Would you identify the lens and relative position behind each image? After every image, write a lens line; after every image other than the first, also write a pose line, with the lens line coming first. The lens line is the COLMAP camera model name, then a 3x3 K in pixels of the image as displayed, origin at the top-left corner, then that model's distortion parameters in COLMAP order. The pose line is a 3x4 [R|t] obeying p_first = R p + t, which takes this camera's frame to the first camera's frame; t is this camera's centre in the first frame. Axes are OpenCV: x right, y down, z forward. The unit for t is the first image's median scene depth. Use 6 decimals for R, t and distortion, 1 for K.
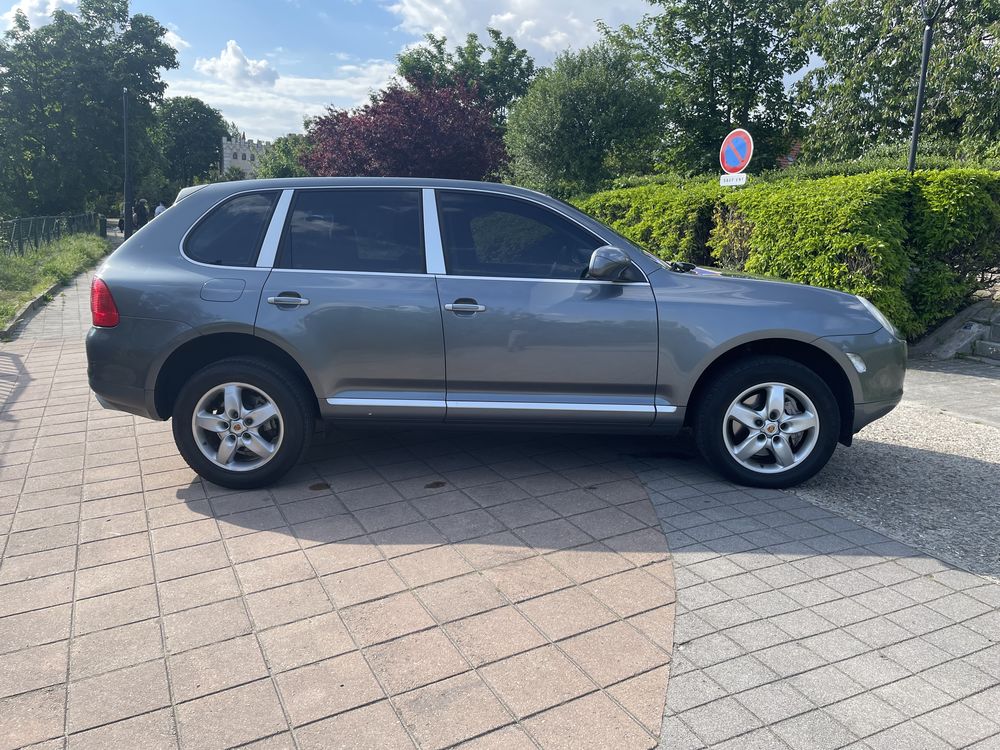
lens RADIAL K [[760.2, 0, 492.9], [0, 760.2, 382.3], [0, 0, 1]] dist [0.080759, -0.092106]
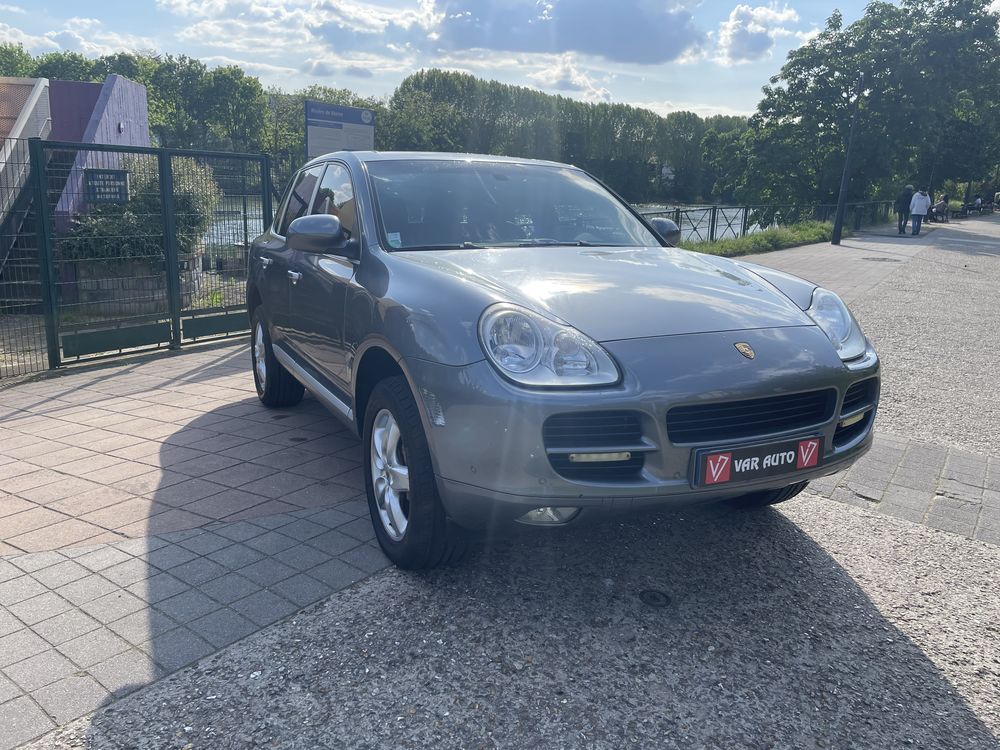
lens RADIAL K [[760.2, 0, 490.9], [0, 760.2, 355.8], [0, 0, 1]] dist [0.080759, -0.092106]
pose [[0.473329, 0.161675, -0.865922, 1.172402], [-0.179751, 0.980056, 0.084730, -0.145299], [0.862351, 0.115545, 0.492951, 0.843367]]
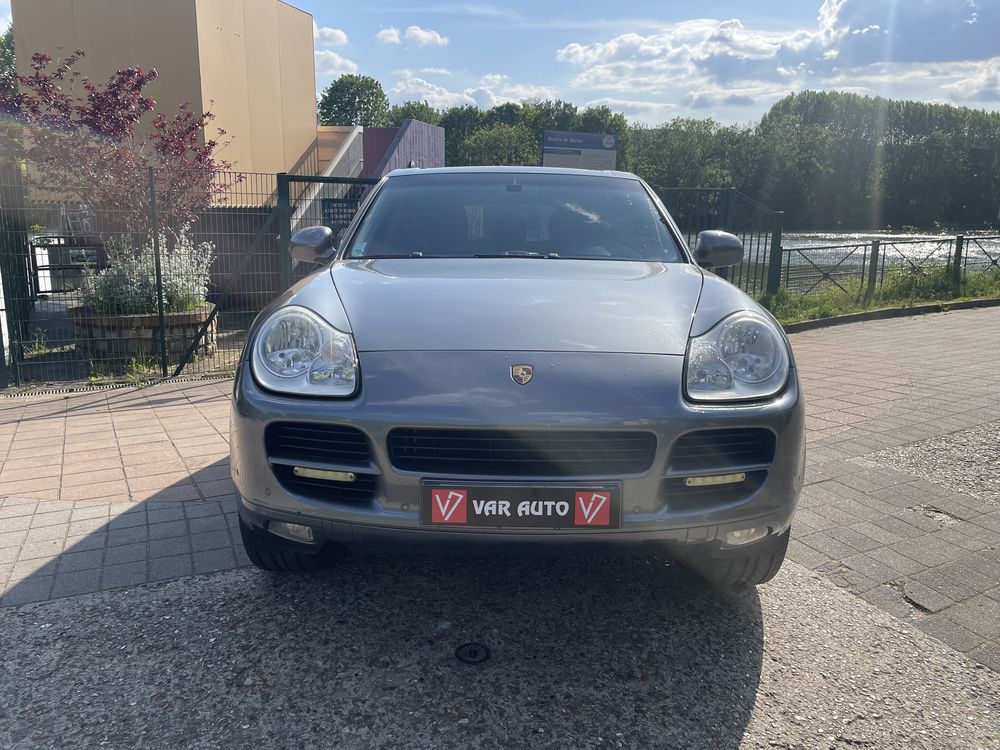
lens RADIAL K [[760.2, 0, 494.1], [0, 760.2, 369.0], [0, 0, 1]] dist [0.080759, -0.092106]
pose [[0.034082, 0.161246, -0.986326, 1.250210], [-0.207157, 0.966606, 0.150864, -0.220445], [0.977714, 0.199182, 0.066347, 1.331963]]
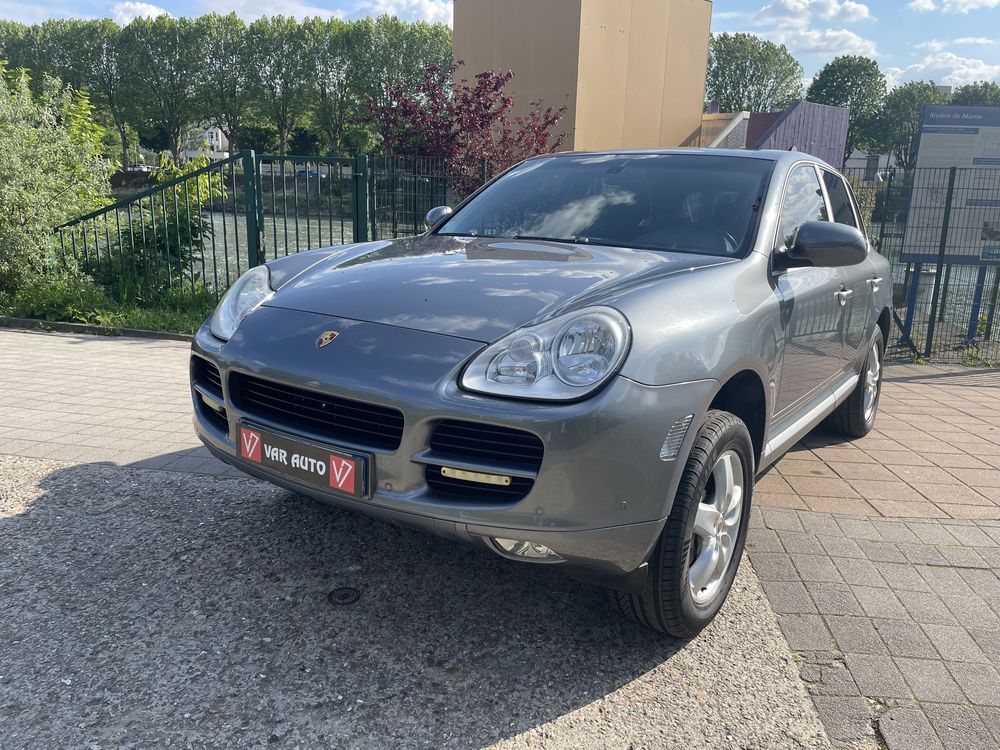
lens RADIAL K [[760.2, 0, 491.3], [0, 760.2, 353.1], [0, 0, 1]] dist [0.080759, -0.092106]
pose [[-0.533316, 0.119100, -0.837490, 1.133545], [-0.219140, 0.936789, 0.272771, -0.325941], [0.817038, 0.329001, -0.473505, 1.809310]]
